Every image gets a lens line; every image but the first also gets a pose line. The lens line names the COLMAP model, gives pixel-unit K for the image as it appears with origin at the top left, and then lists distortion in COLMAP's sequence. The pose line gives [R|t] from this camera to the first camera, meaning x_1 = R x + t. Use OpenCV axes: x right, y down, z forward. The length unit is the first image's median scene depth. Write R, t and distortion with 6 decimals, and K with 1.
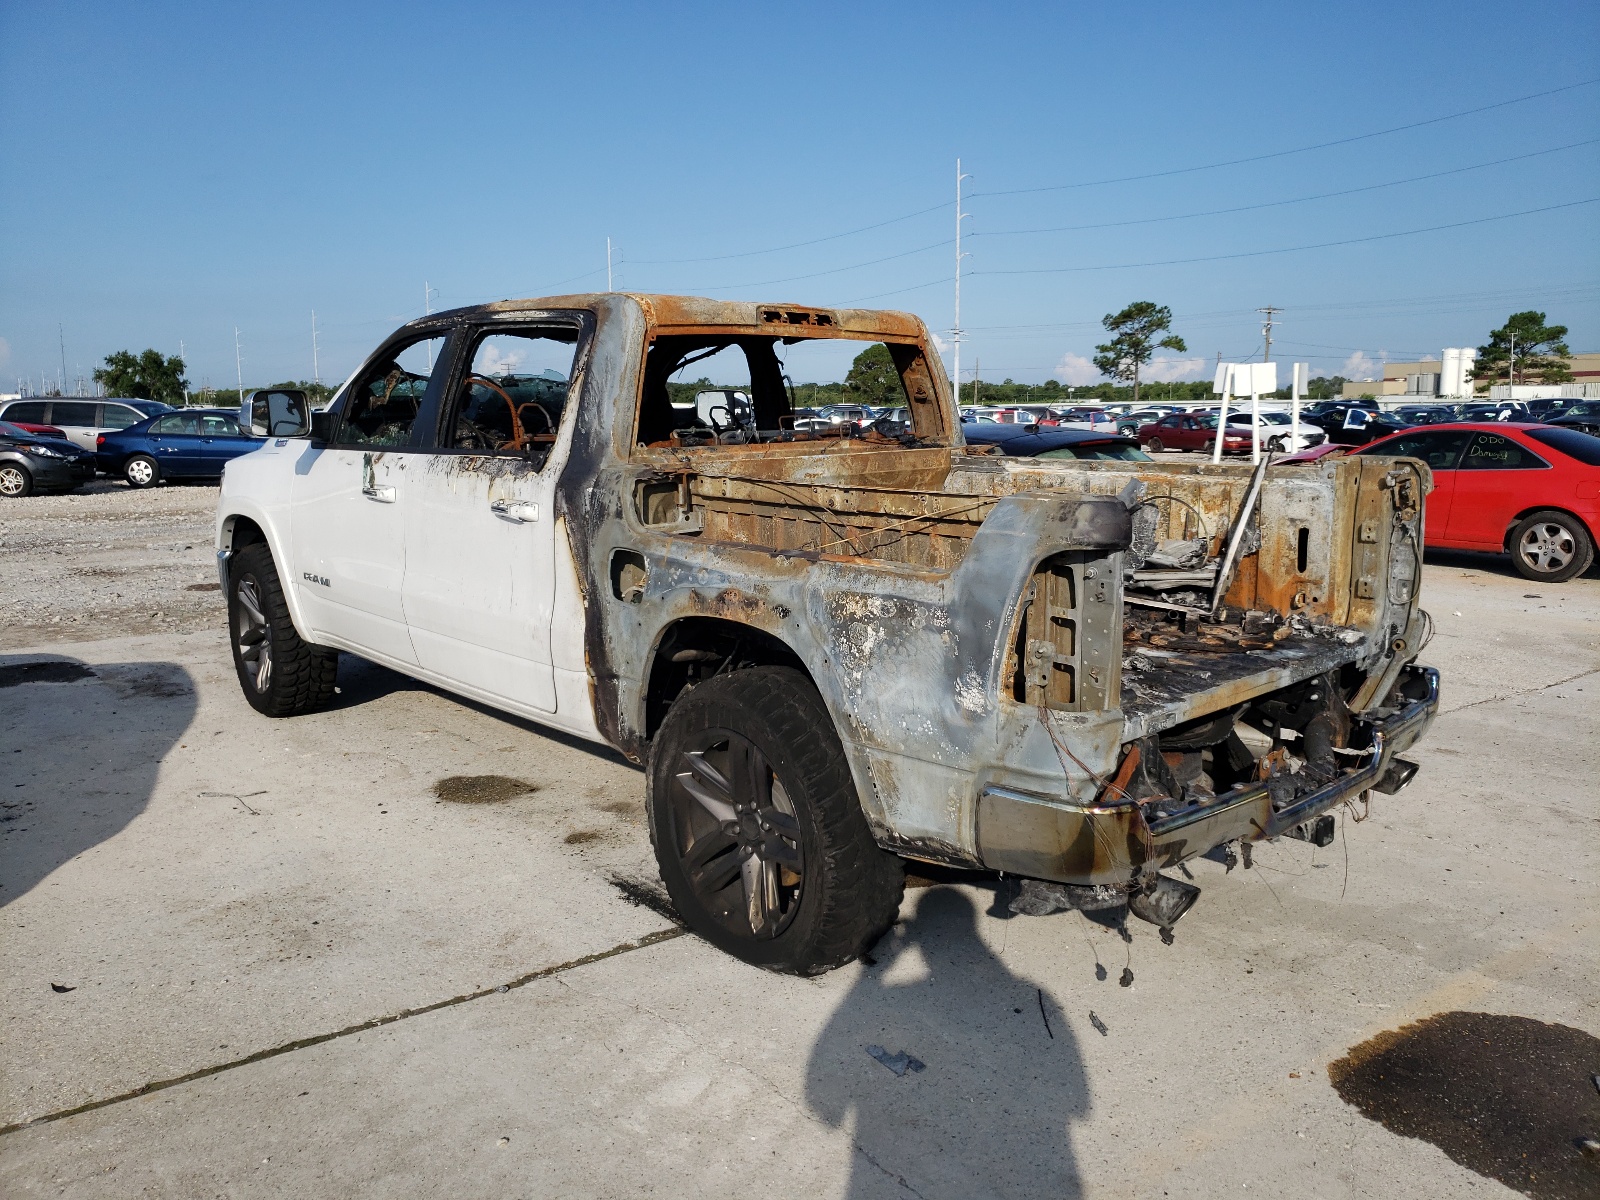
lens RADIAL K [[1238.7, 0, 805.4], [0, 1238.7, 597.2], [0, 0, 1]] dist [0.017856, -0.007165]
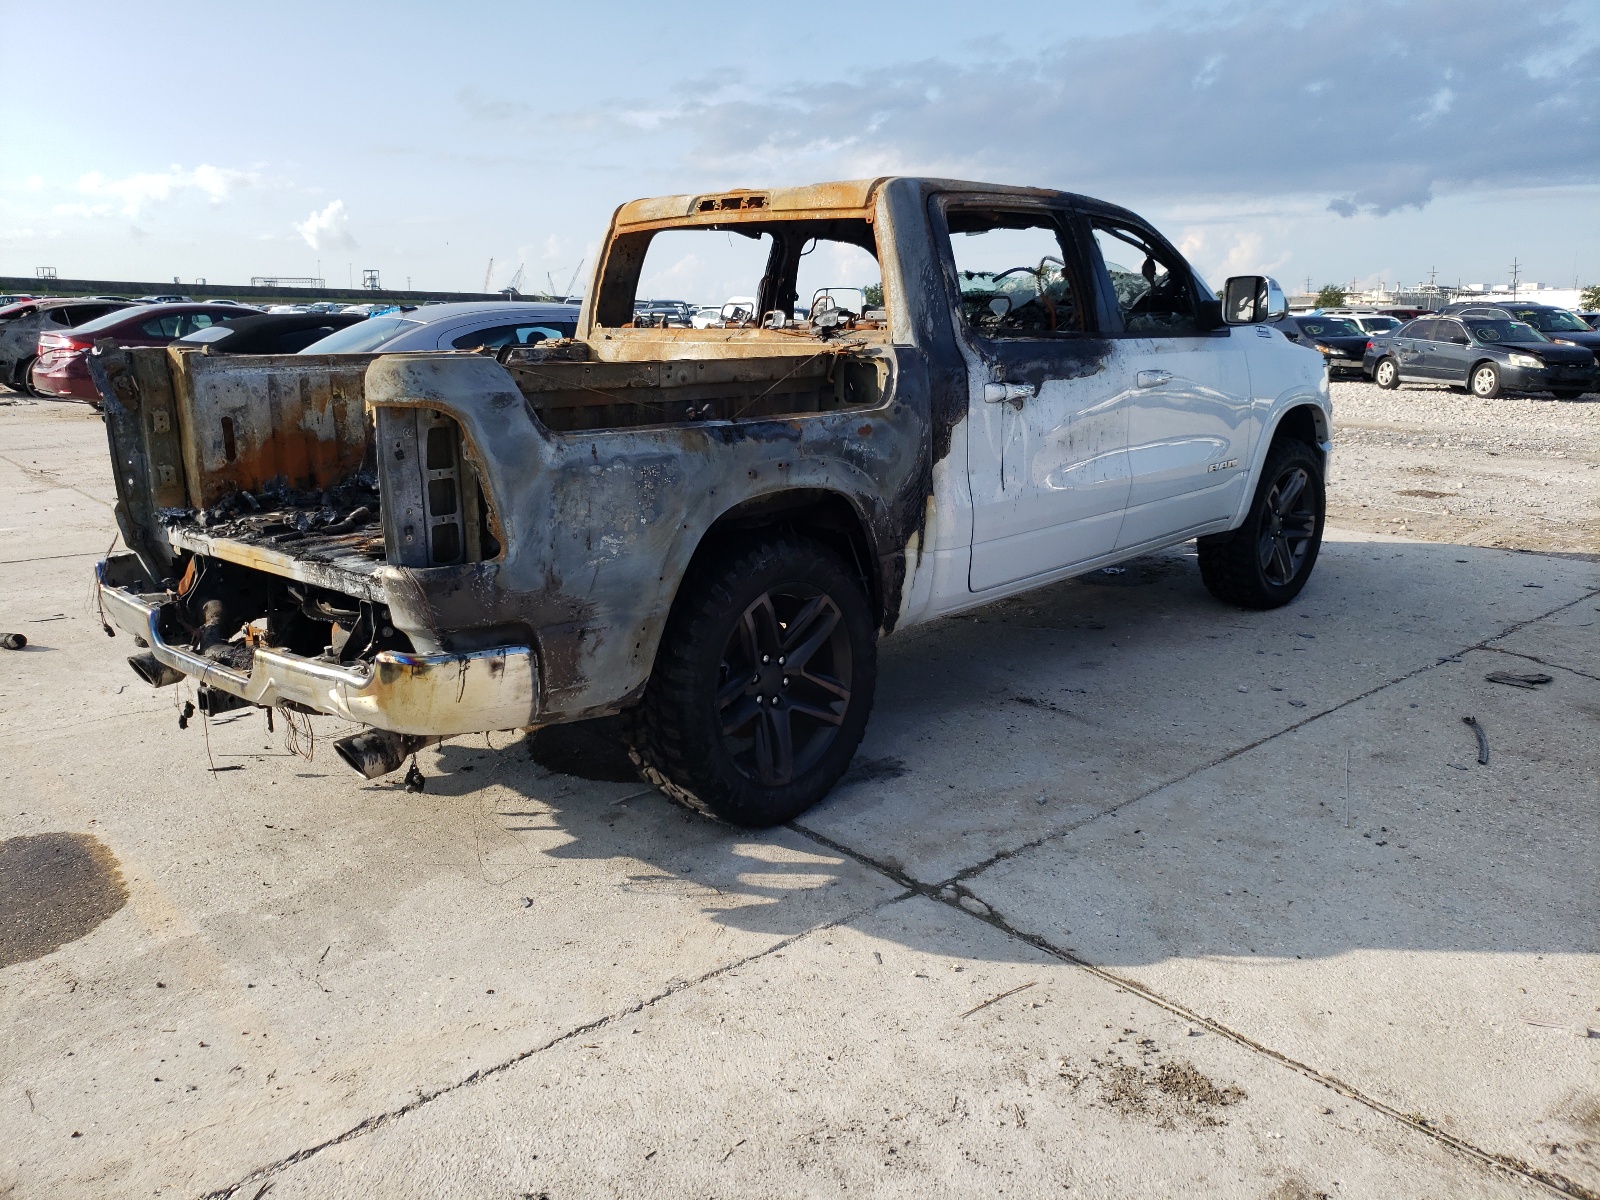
lens RADIAL K [[1238.7, 0, 806.8], [0, 1238.7, 604.7], [0, 0, 1]] dist [0.017856, -0.007165]
pose [[0.086191, 0.231907, -0.968912, 1.023827], [-0.158171, 0.963382, 0.216513, -0.136565], [0.983643, 0.134592, 0.119716, 0.962537]]
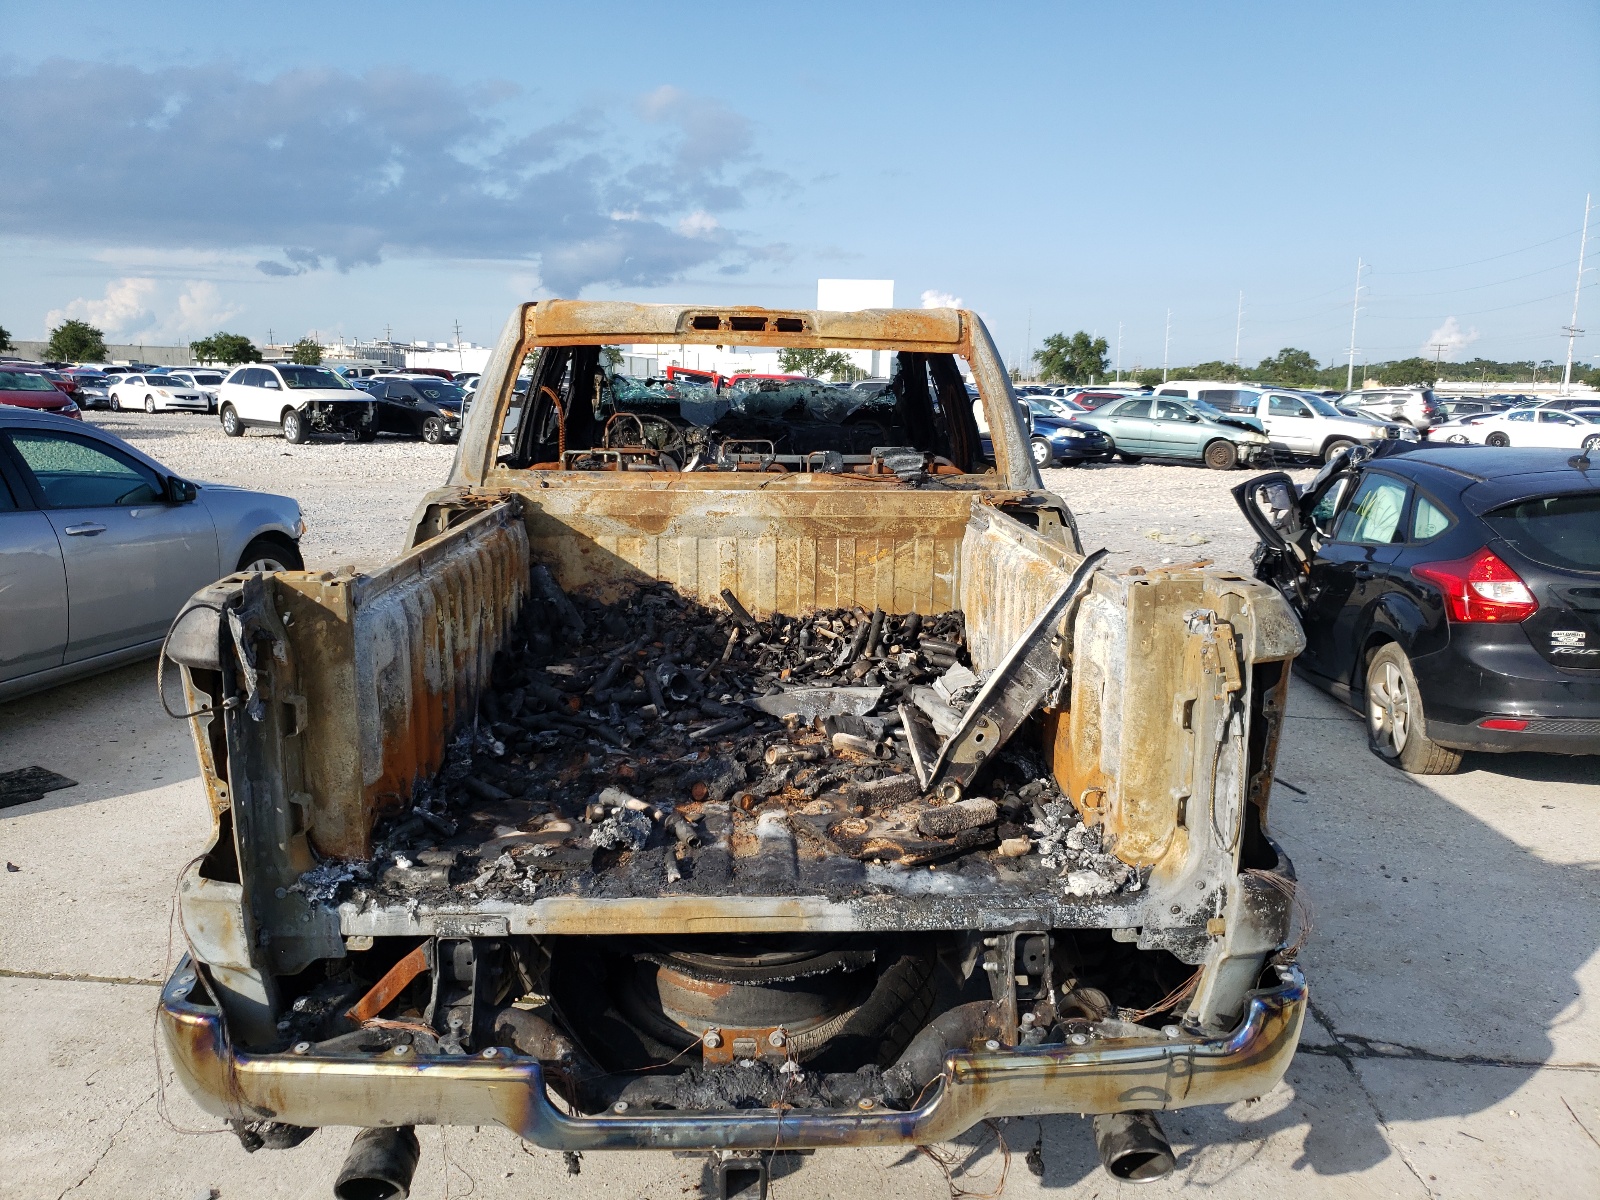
lens RADIAL K [[1238.7, 0, 801.4], [0, 1238.7, 592.7], [0, 0, 1]] dist [0.017856, -0.007165]
pose [[0.756276, 0.131005, -0.641002, 0.563321], [-0.123130, 0.990740, 0.057209, -0.096510], [0.642561, 0.035661, 0.765404, 0.387097]]
